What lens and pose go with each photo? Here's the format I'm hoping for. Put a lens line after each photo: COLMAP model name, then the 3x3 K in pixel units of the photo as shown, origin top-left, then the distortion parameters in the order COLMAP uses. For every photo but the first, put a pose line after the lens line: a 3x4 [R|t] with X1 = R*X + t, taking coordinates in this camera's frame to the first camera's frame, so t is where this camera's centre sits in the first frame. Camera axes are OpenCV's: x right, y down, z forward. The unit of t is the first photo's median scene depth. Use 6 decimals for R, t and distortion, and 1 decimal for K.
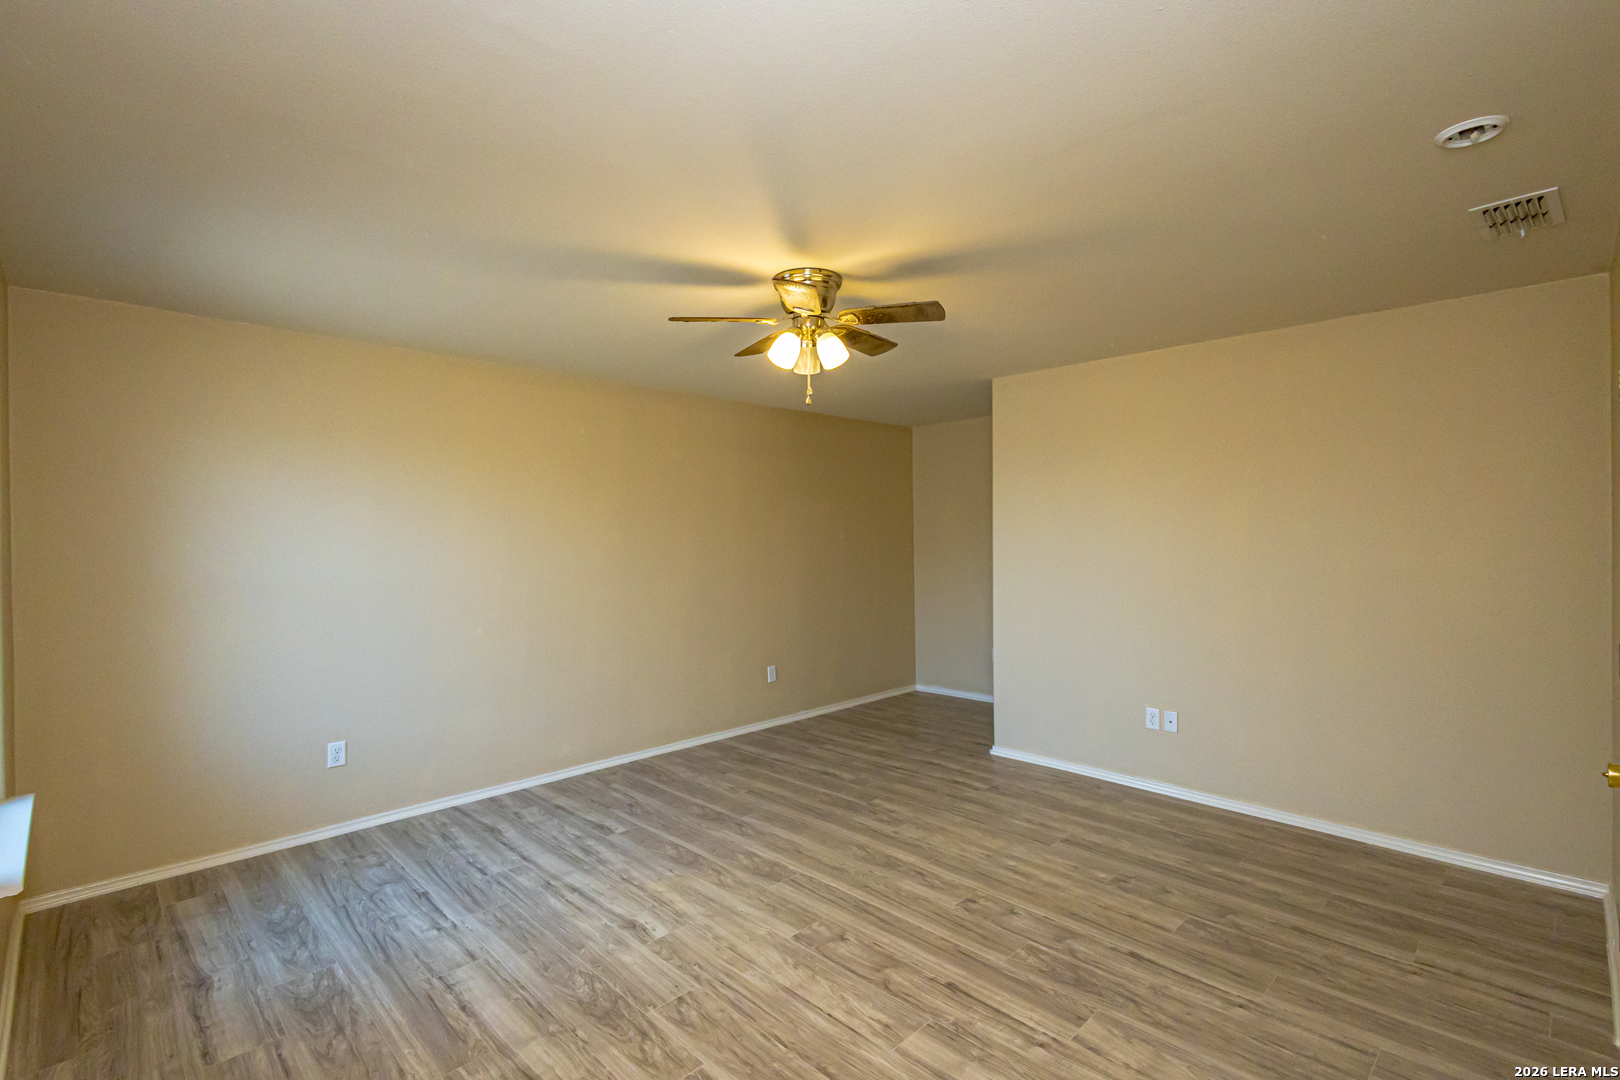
lens RADIAL K [[746.1, 0, 811.6], [0, 746.1, 538.5], [0, 0, 1]] dist [0.007666, 0.000093]
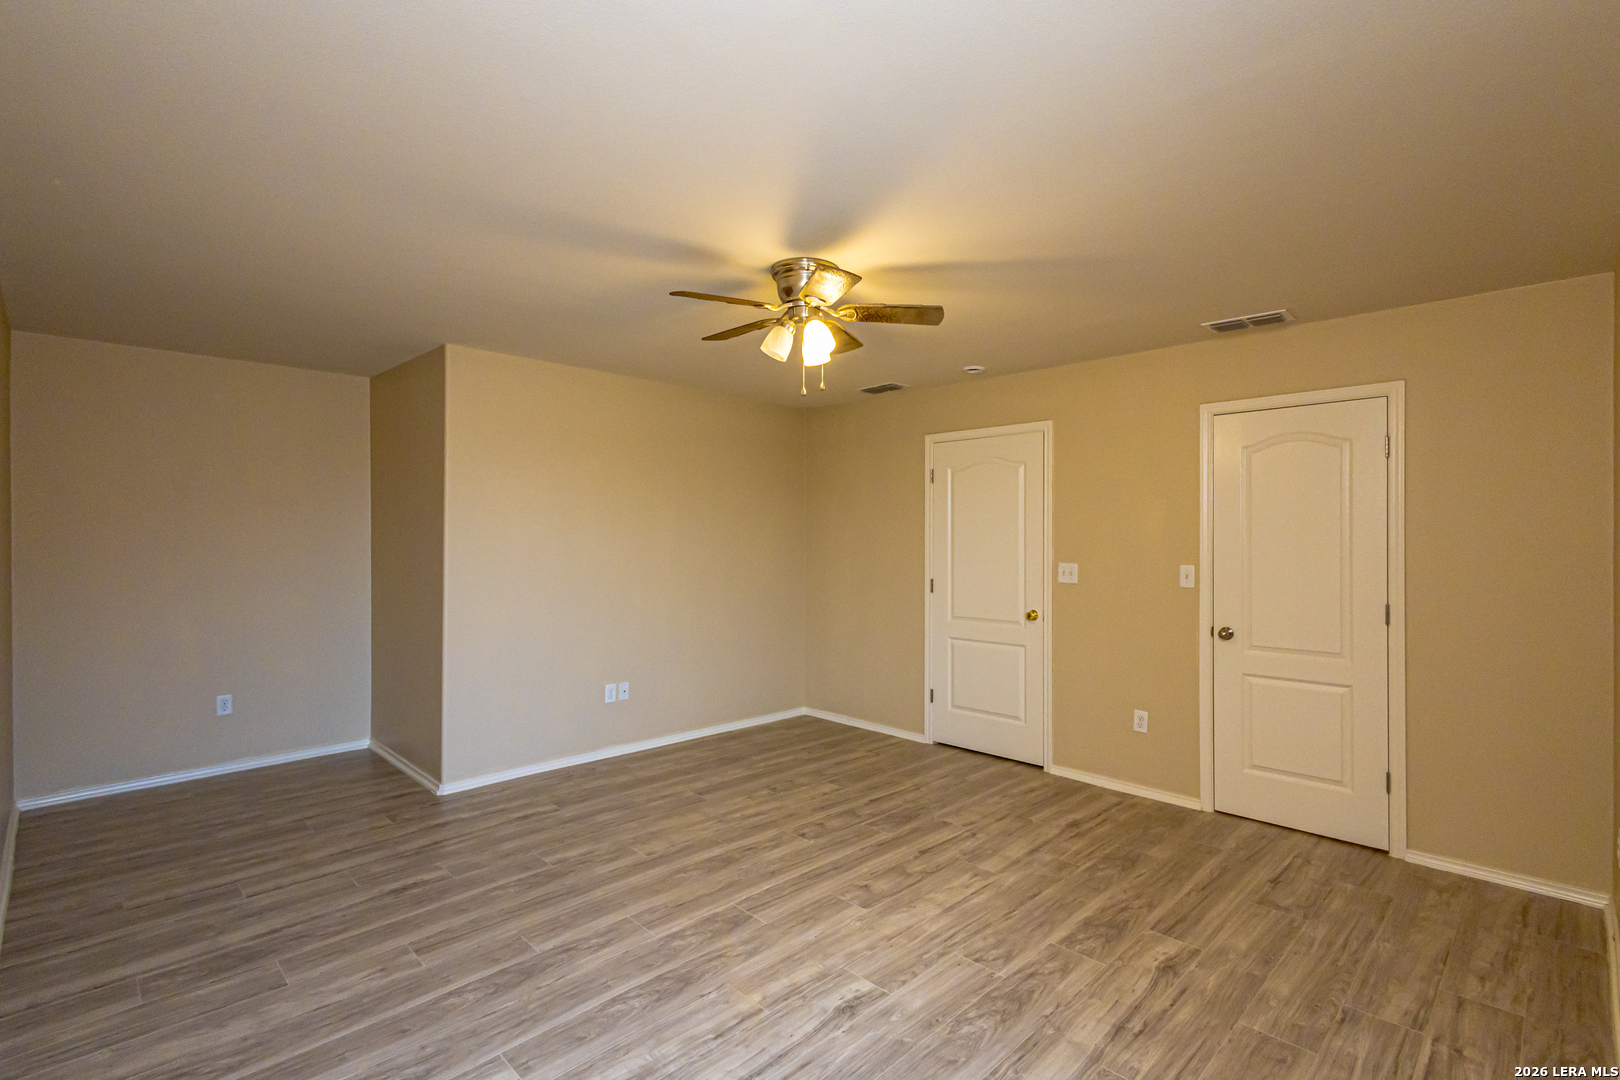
lens RADIAL K [[746.1, 0, 811.6], [0, 746.1, 538.5], [0, 0, 1]] dist [0.007666, 0.000093]
pose [[-0.002486, 0.008834, 0.999958, -0.911385], [0.001125, 0.999960, -0.008831, 0.015506], [-0.999996, 0.001103, -0.002496, 0.903232]]
